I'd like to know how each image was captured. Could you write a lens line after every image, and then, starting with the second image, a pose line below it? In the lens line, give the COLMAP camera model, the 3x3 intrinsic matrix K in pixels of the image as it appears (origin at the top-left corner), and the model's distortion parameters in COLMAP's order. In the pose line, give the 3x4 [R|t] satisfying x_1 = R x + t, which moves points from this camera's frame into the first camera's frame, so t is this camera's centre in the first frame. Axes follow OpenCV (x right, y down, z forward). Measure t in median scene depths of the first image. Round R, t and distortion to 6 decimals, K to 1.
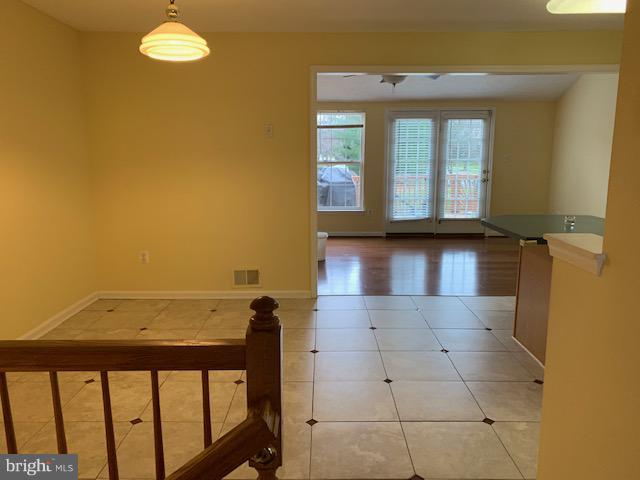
lens RADIAL K [[501.4, 0, 323.1], [0, 501.4, 244.4], [0, 0, 1]] dist [0.023723, -0.008781]
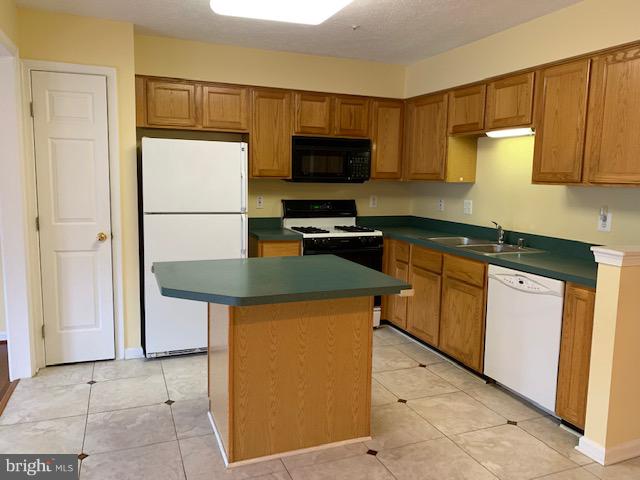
lens RADIAL K [[501.4, 0, 320.3], [0, 501.4, 242.0], [0, 0, 1]] dist [0.023723, -0.008781]
pose [[-0.378240, -0.115642, 0.918456, -0.196048], [0.149887, 0.971424, 0.184038, -0.172558], [-0.913493, 0.207275, -0.350098, 1.016996]]
